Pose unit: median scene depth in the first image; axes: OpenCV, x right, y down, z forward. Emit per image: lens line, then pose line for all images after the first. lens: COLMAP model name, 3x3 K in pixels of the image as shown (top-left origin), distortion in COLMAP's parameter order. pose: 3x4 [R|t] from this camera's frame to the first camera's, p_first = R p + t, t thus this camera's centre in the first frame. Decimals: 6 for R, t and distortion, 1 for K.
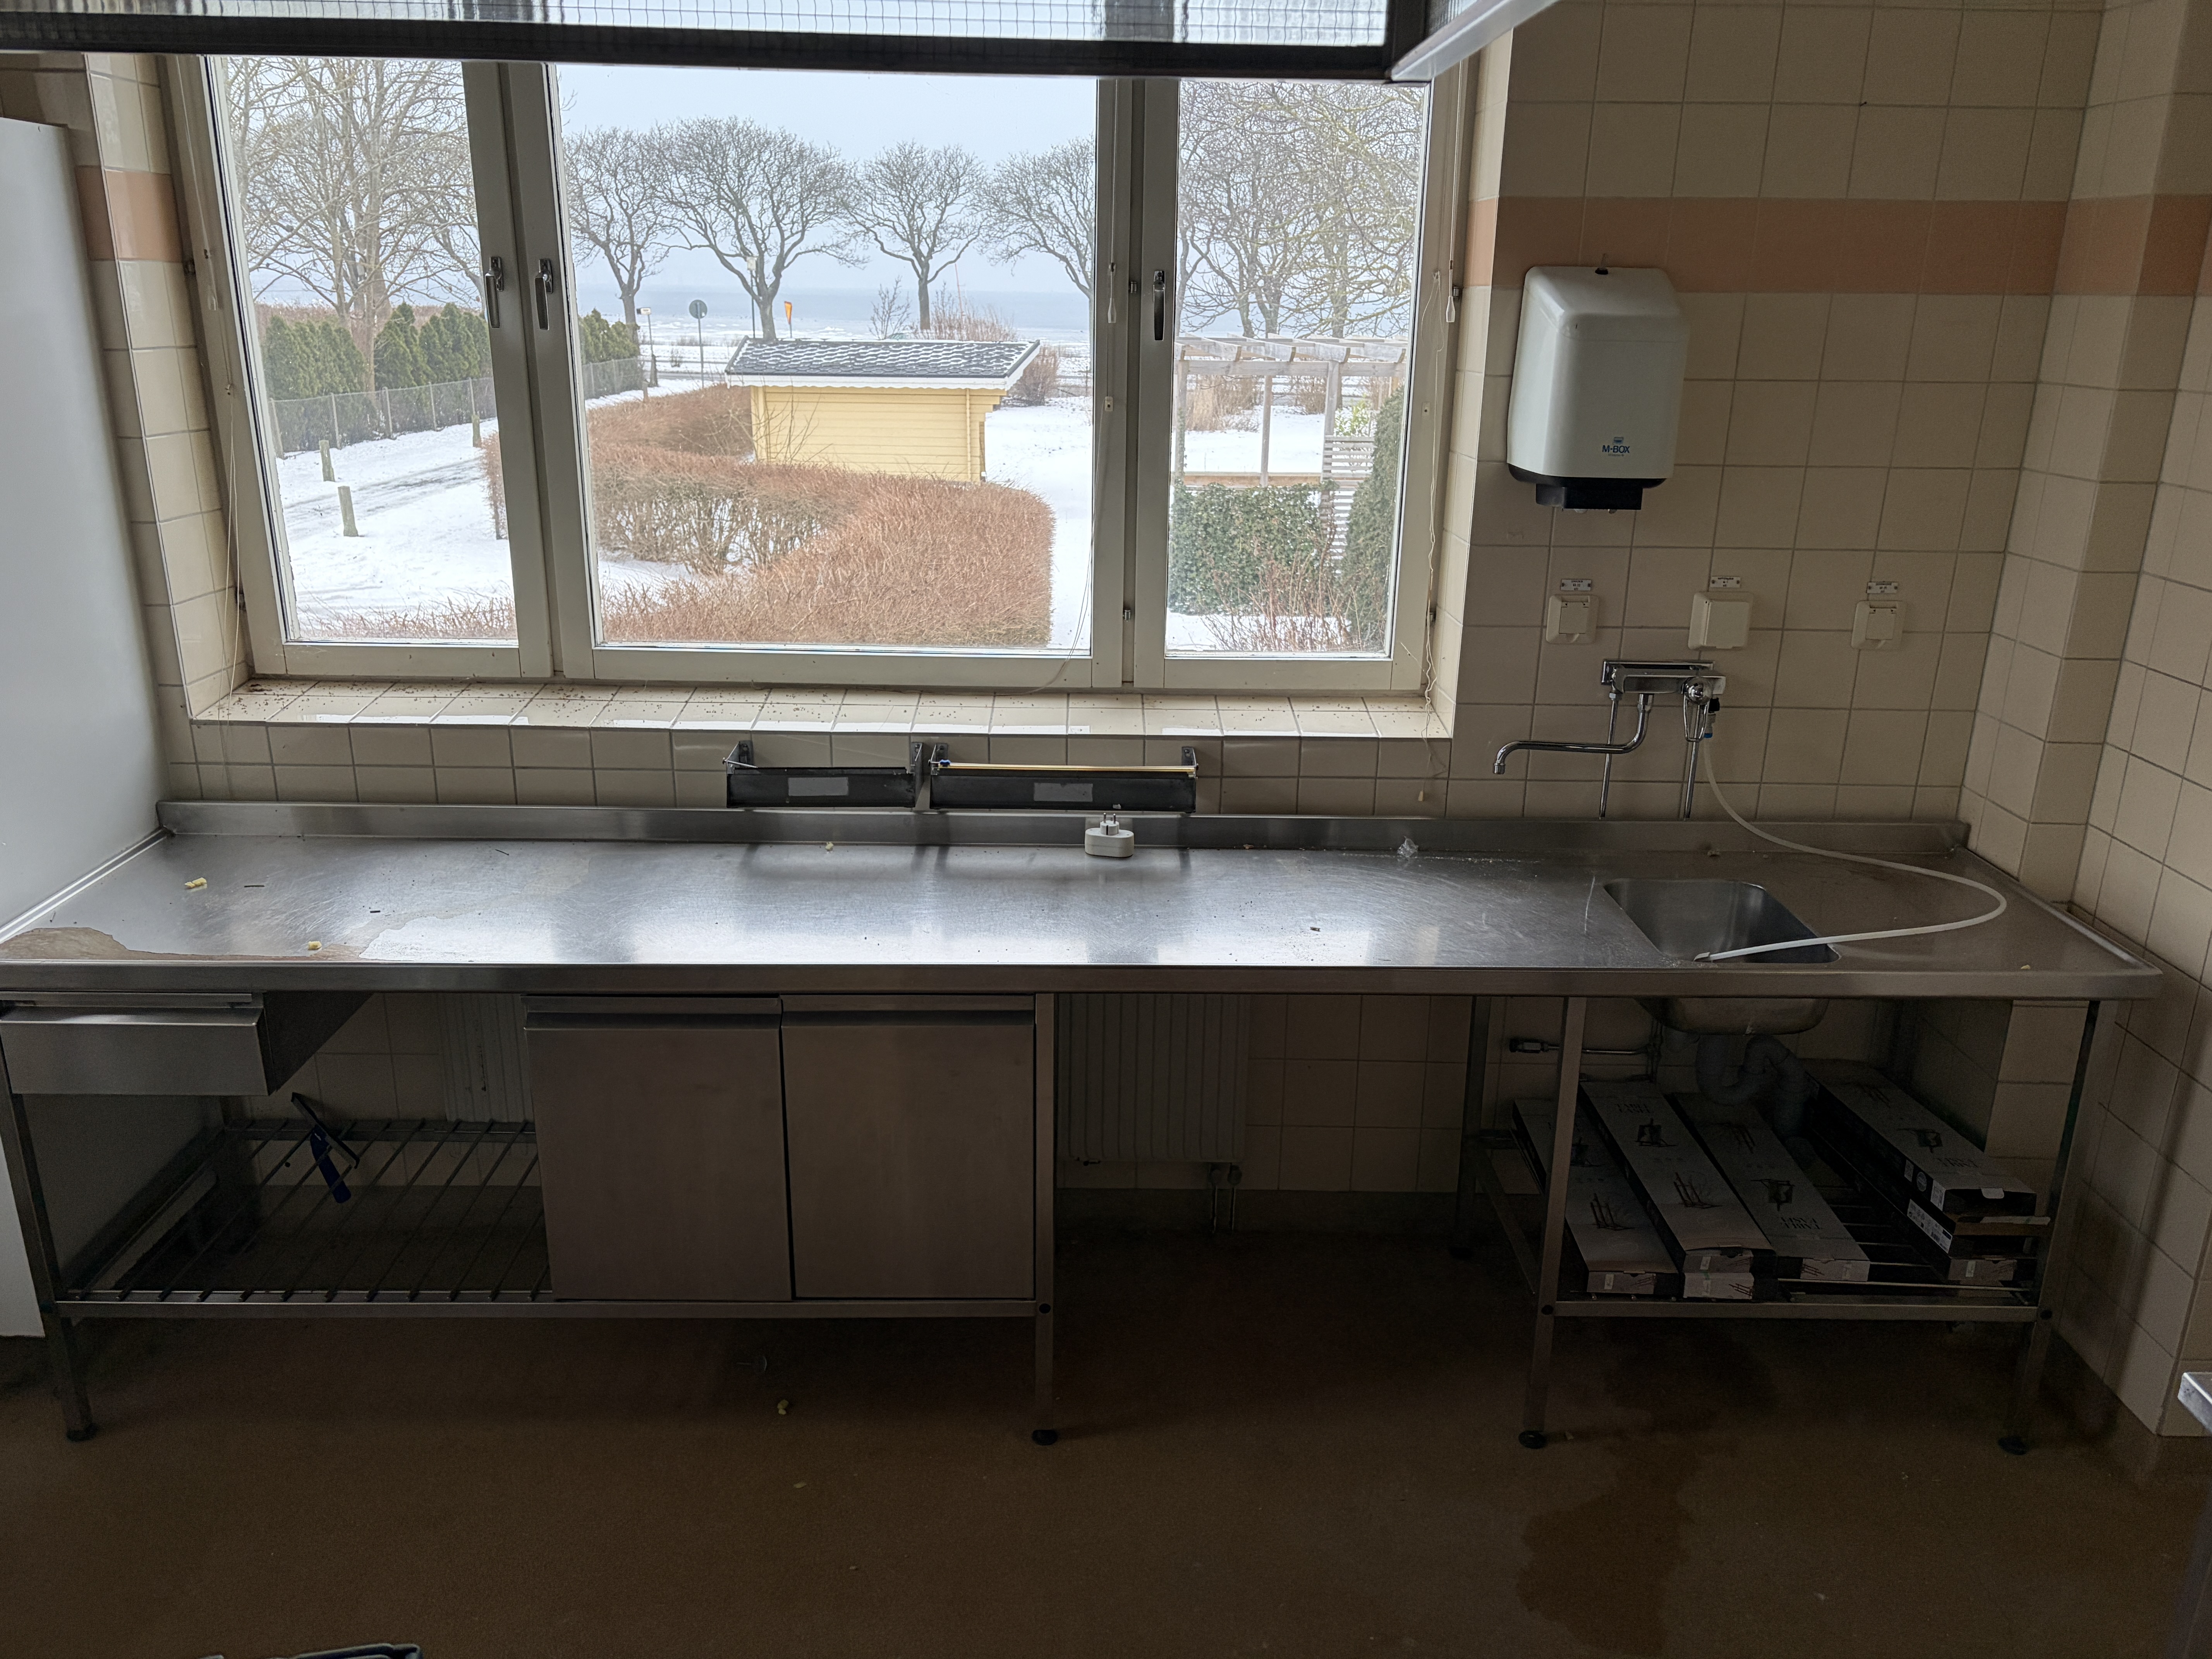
lens RADIAL K [[1671.3, 0, 1119.5], [0, 1671.3, 826.1], [0, 0, 1]] dist [0.022532, -0.003839]
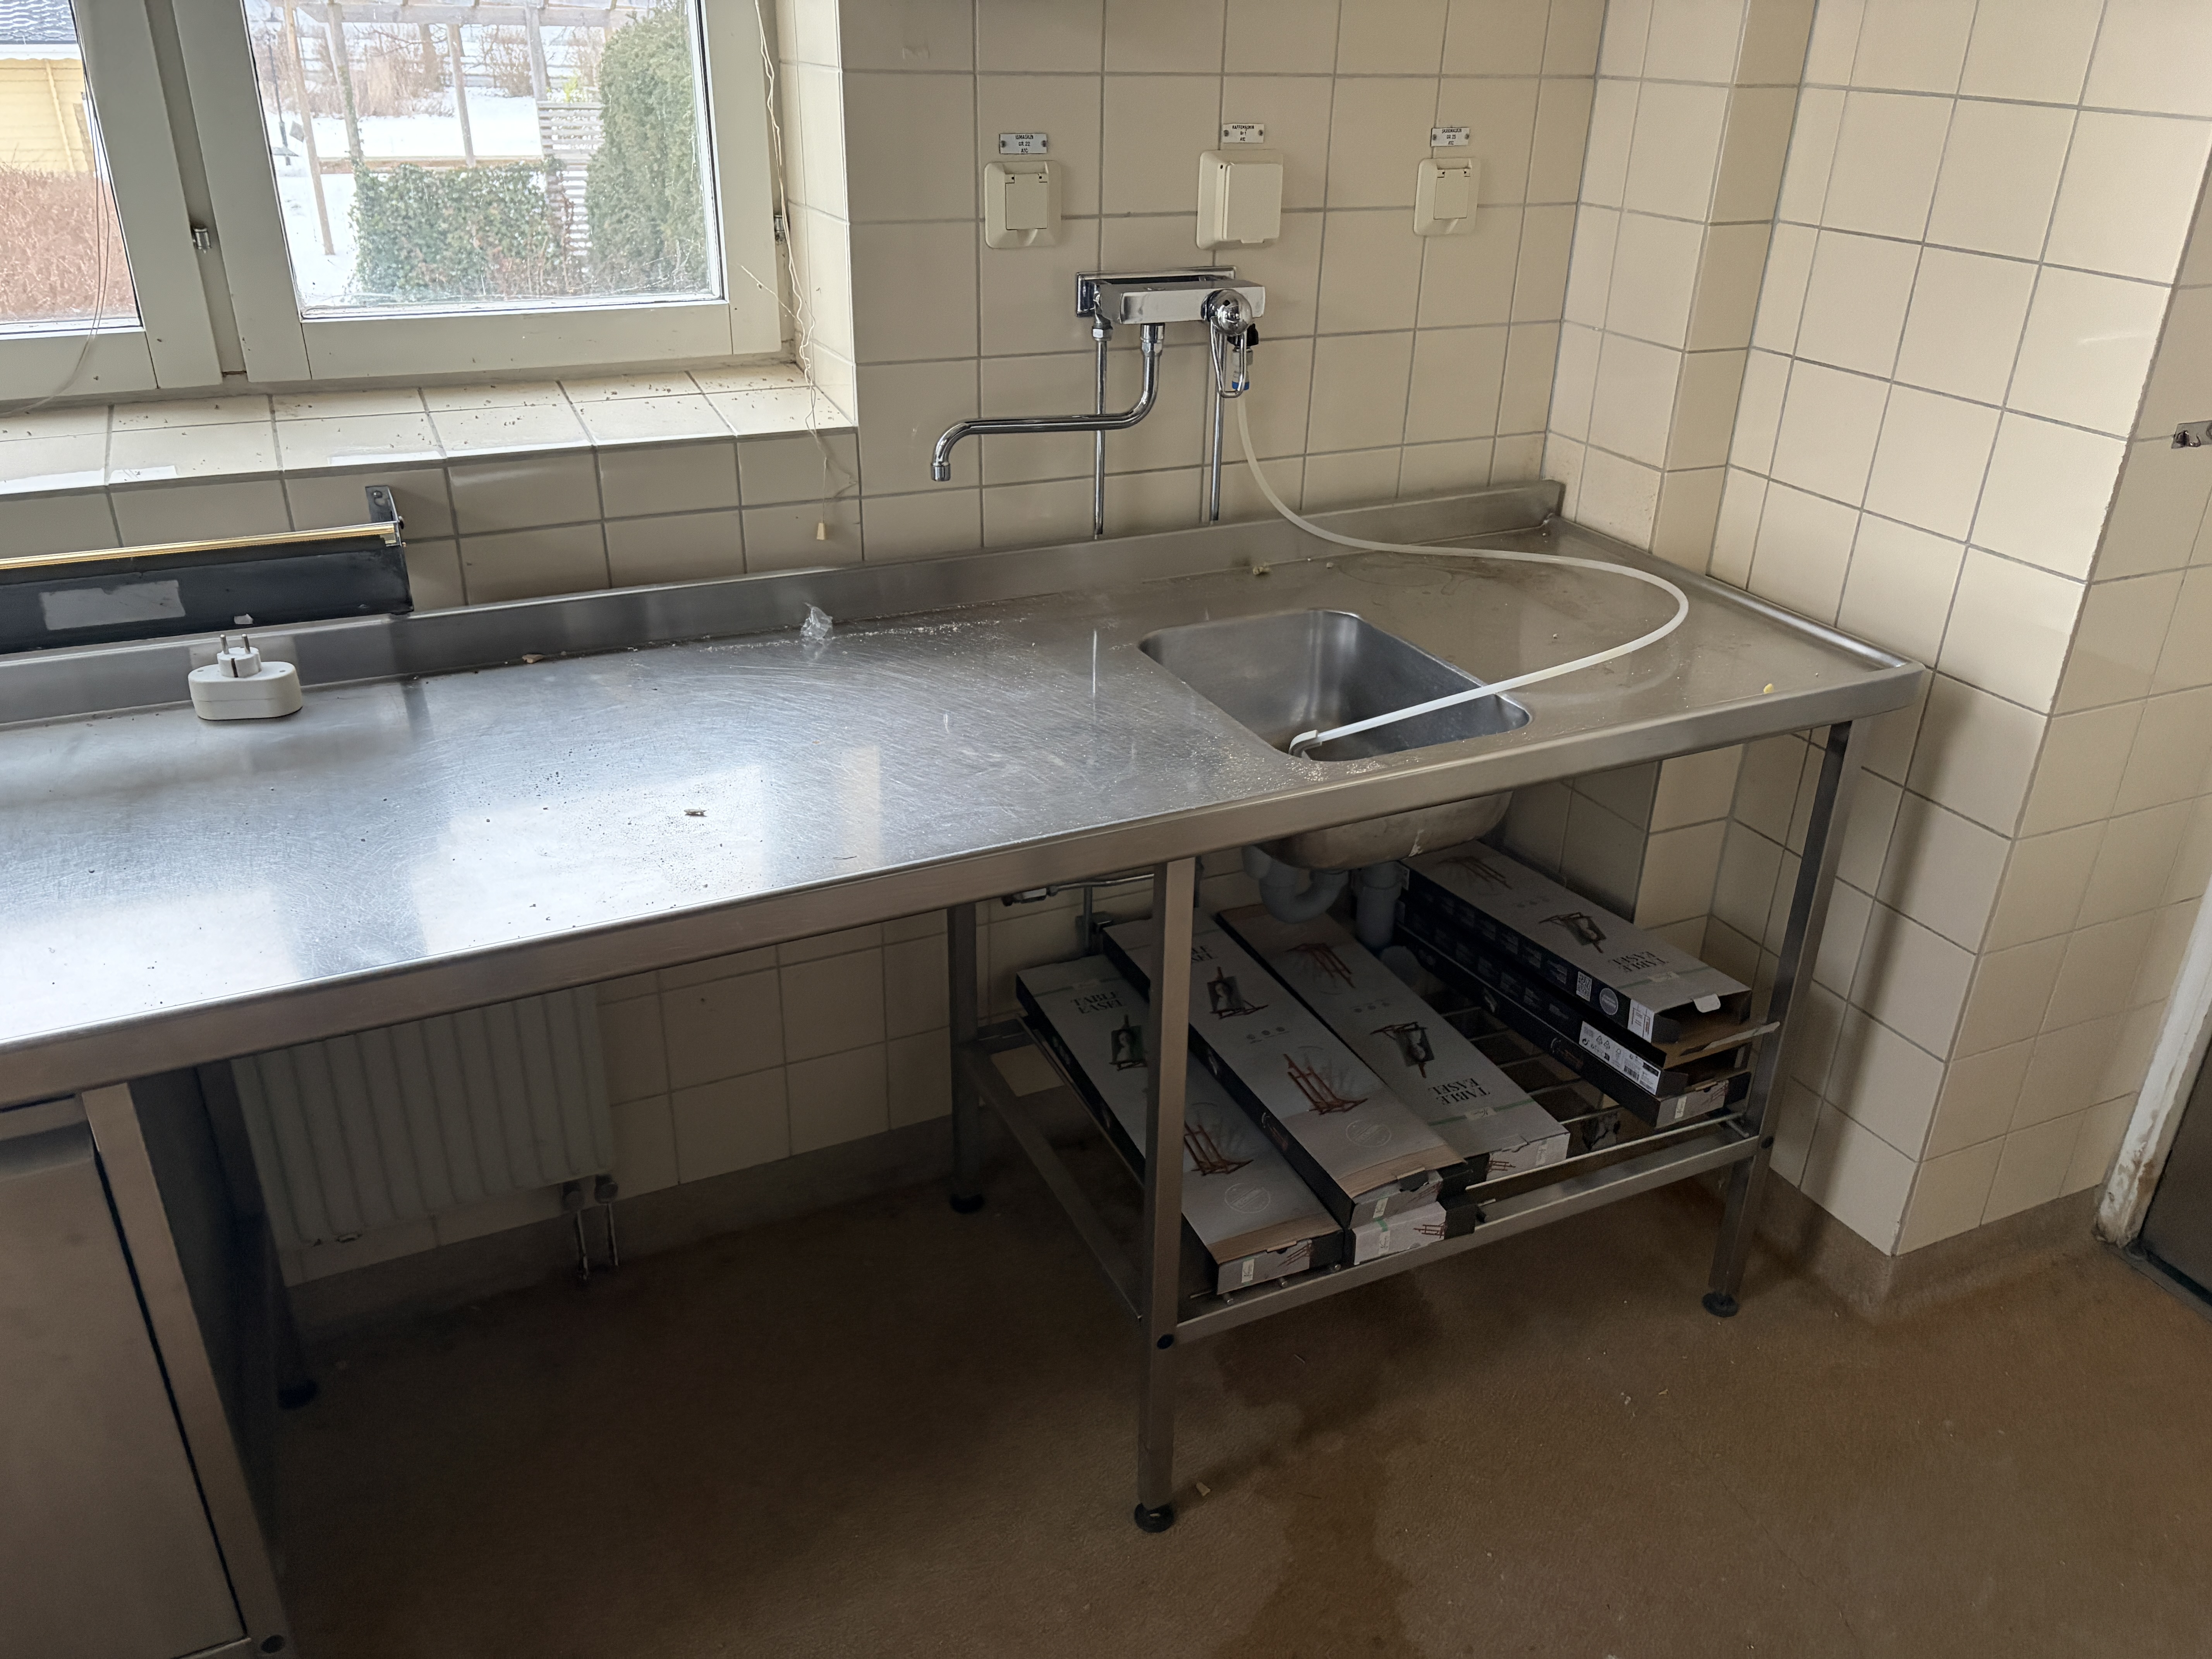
lens RADIAL K [[1671.3, 0, 1119.5], [0, 1671.3, 826.1], [0, 0, 1]] dist [0.022532, -0.003839]
pose [[0.909245, -0.179981, 0.375339, 0.035955], [0.116625, 0.975726, 0.185357, -0.013847], [-0.399589, -0.124761, 0.908165, 0.415982]]
